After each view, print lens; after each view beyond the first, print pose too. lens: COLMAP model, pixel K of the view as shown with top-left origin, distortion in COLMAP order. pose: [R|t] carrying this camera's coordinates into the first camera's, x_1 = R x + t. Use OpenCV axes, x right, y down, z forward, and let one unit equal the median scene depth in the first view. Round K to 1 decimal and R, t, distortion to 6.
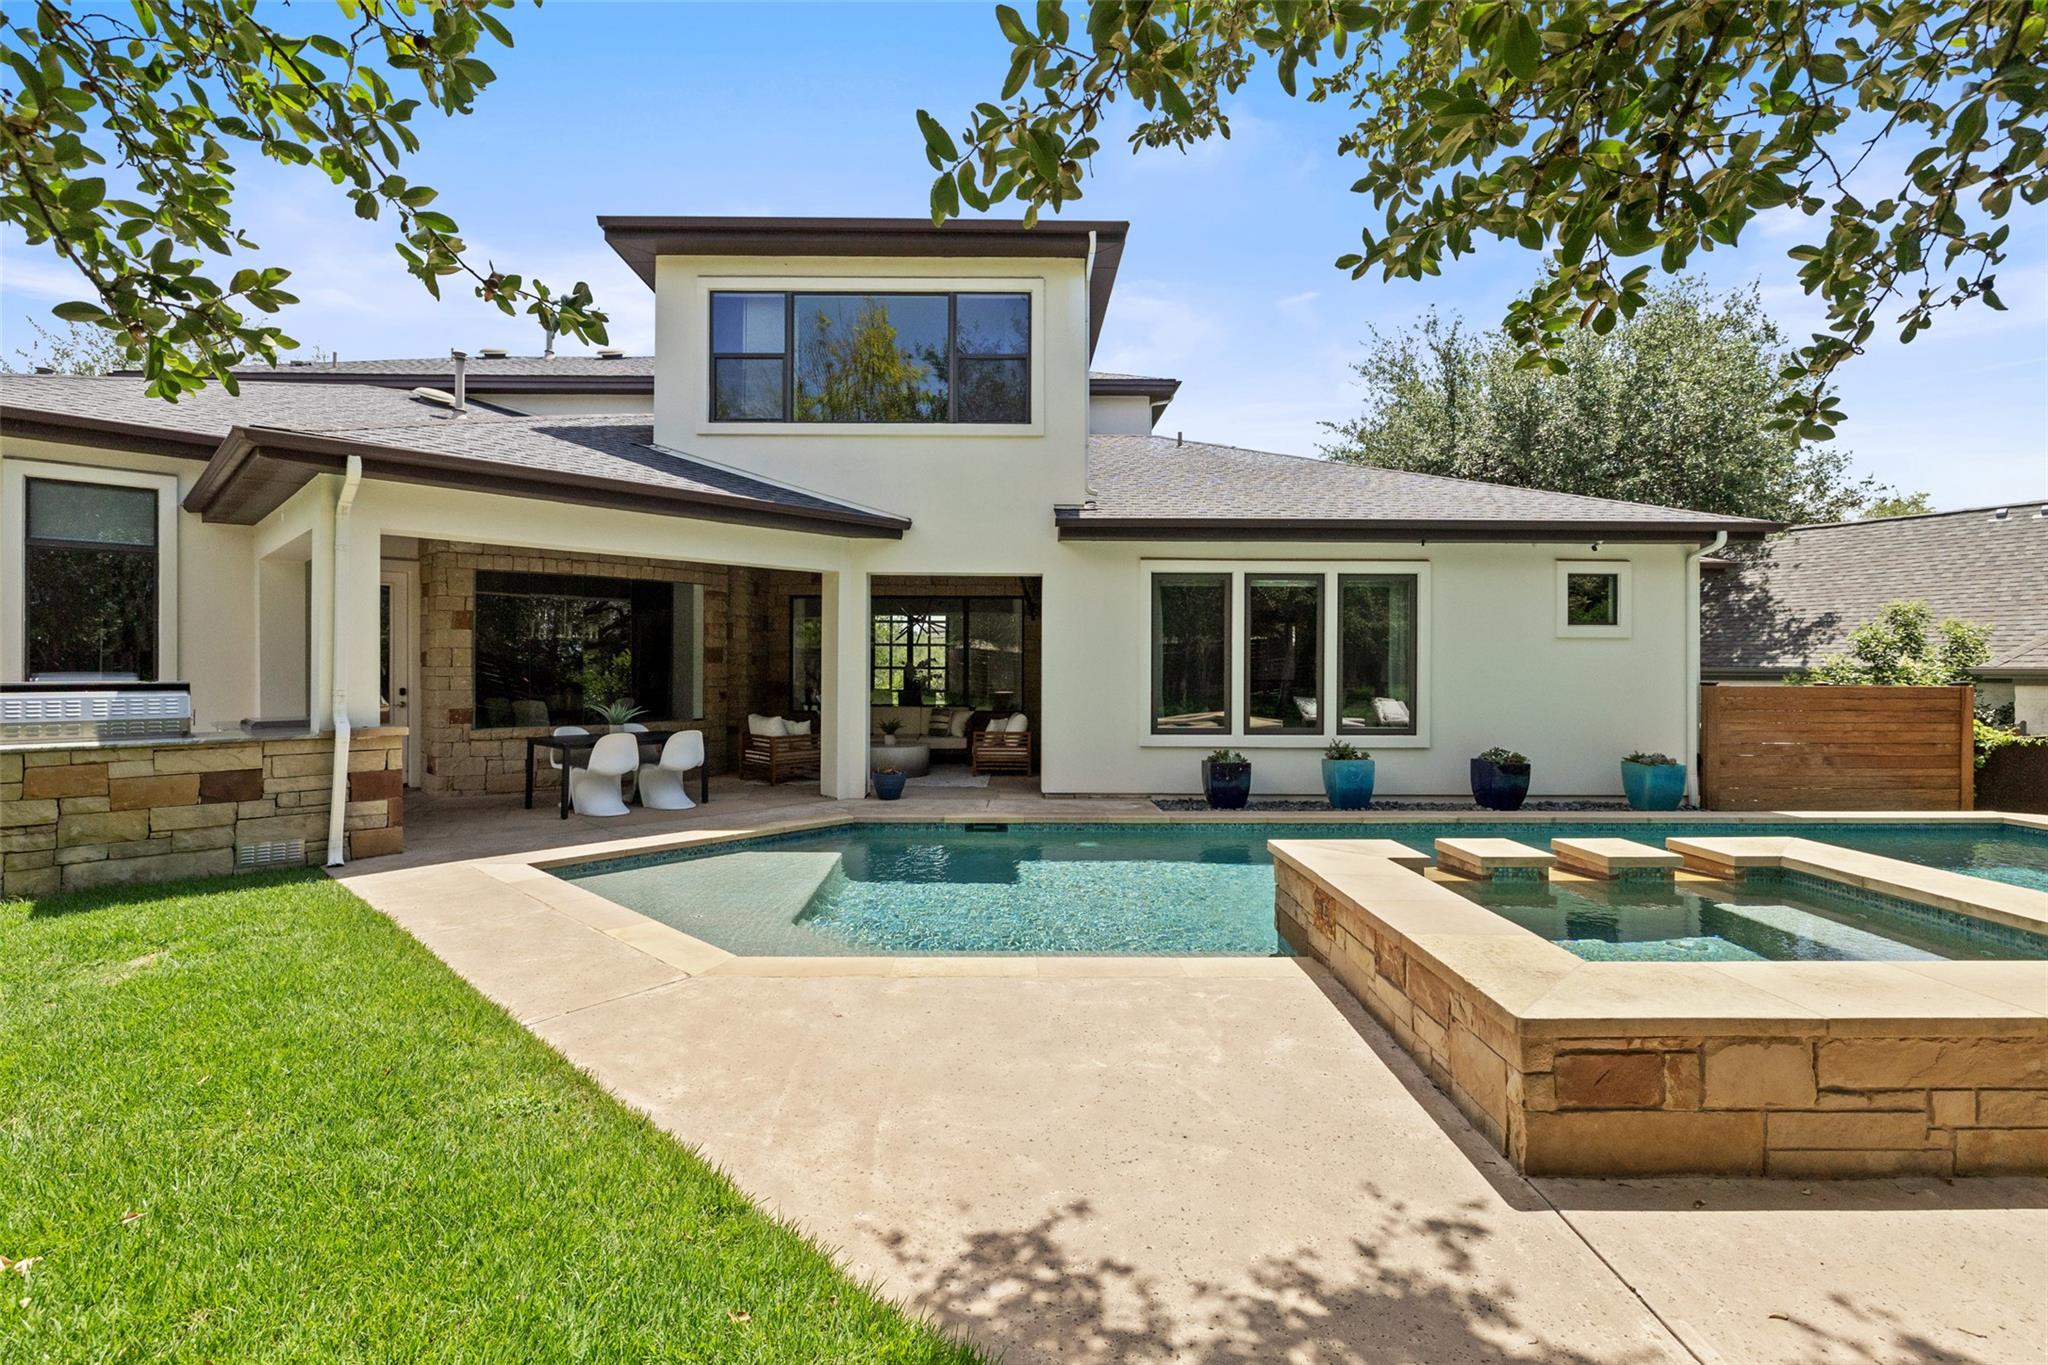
lens RADIAL K [[936.4, 0, 1024.0], [0, 936.4, 682.5], [0, 0, 1]] dist [-0.002873, 0.000465]
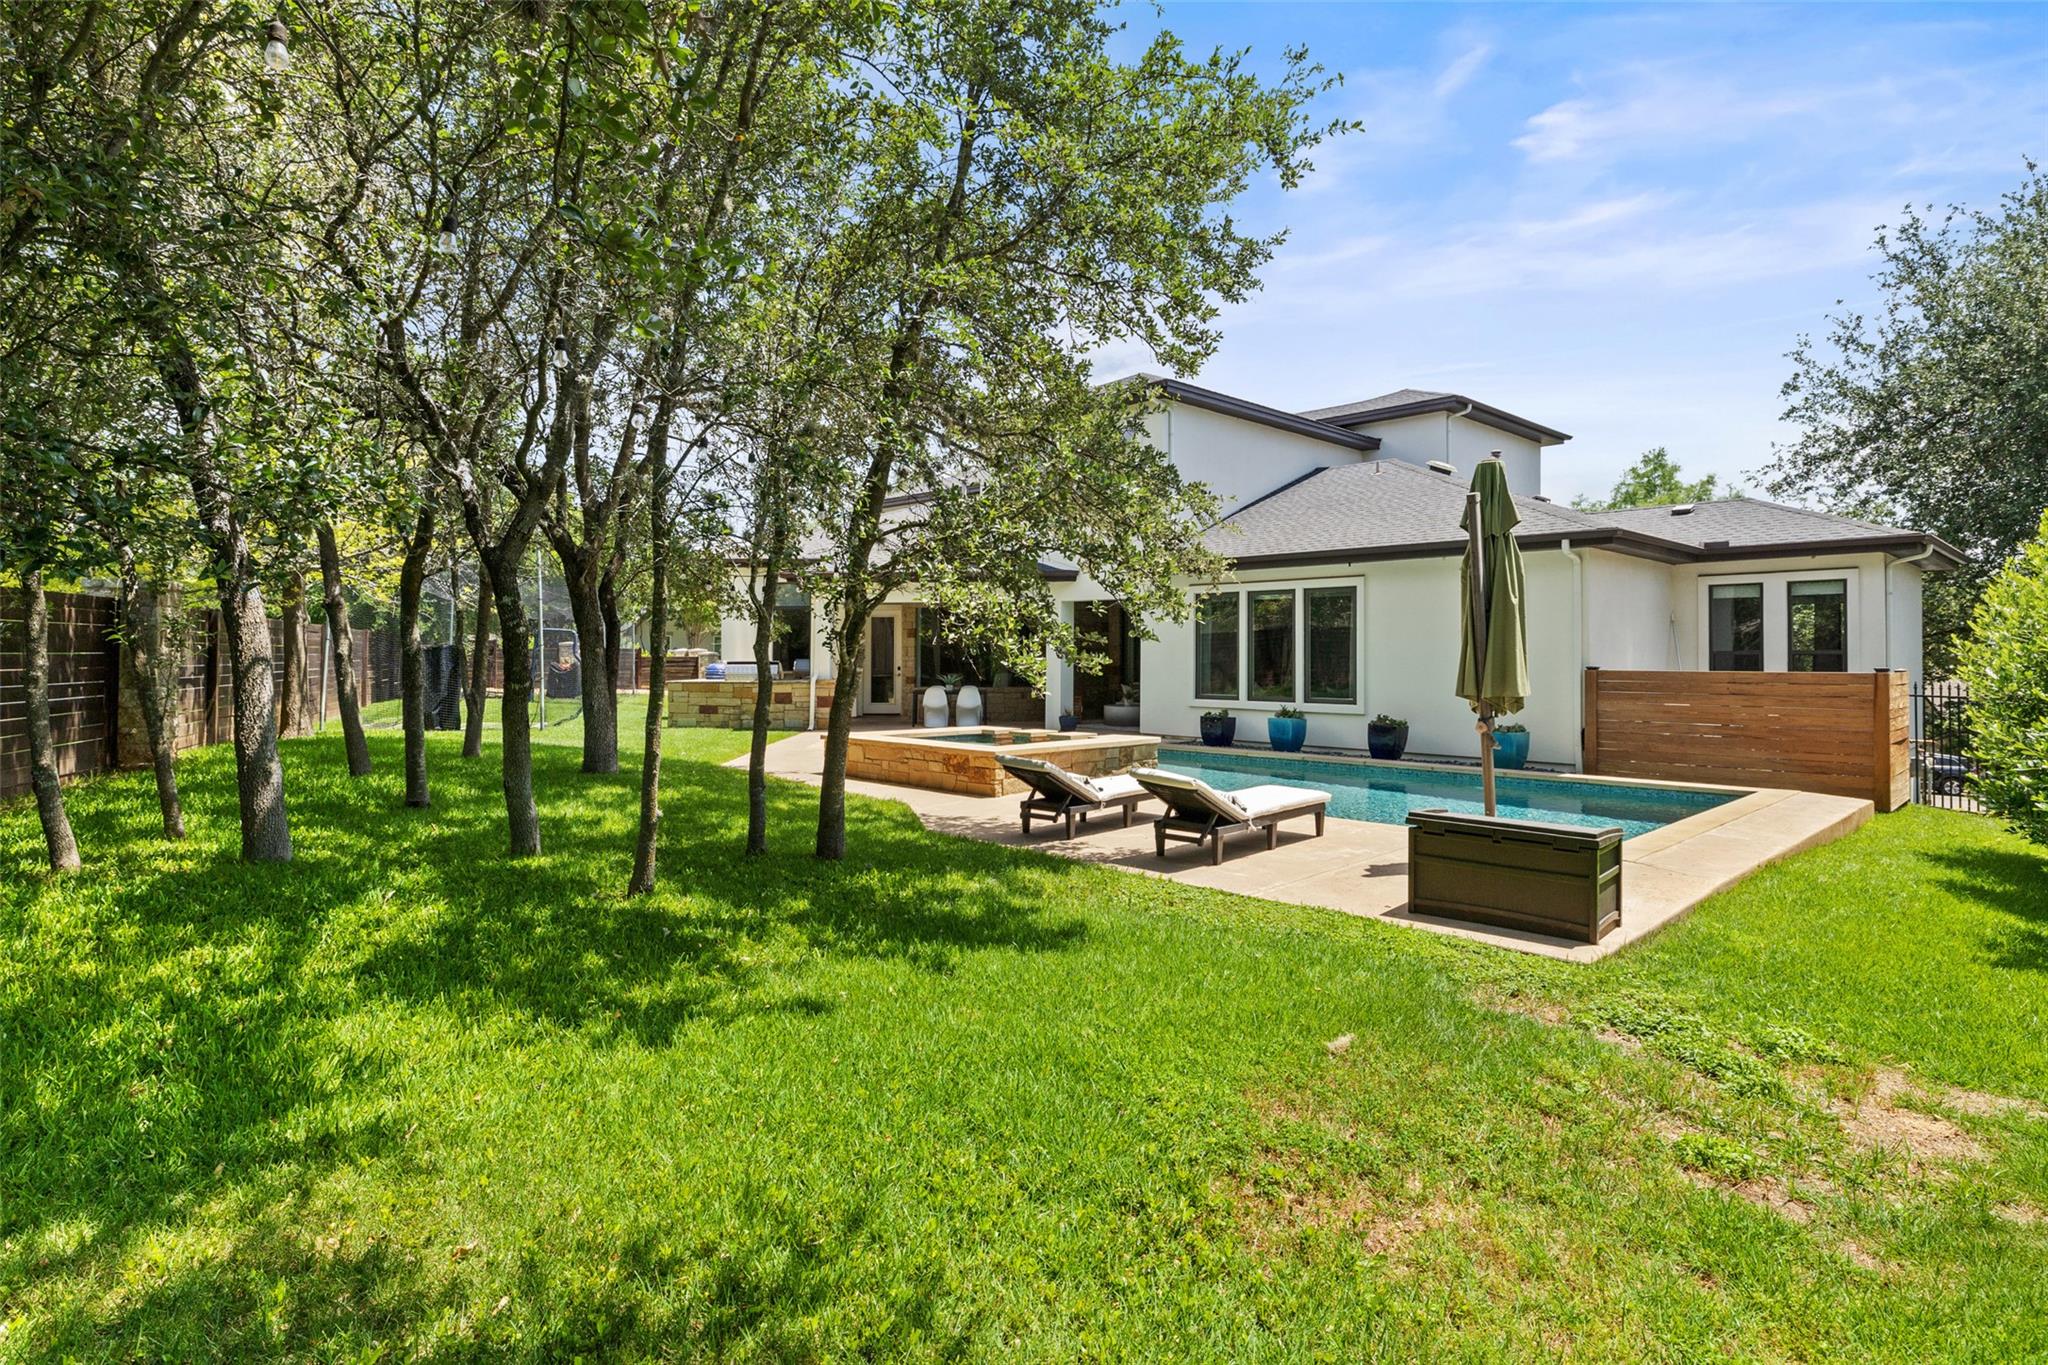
lens RADIAL K [[1002.8, 0, 1020.9], [0, 1002.8, 656.9], [0, 0, 1]] dist [-0.000115, -0.000012]
pose [[0.704461, -0.000633, -0.709742, 1.119576], [-0.010924, 0.999871, -0.011735, 0.009246], [0.709658, 0.016021, 0.704364, -0.384025]]
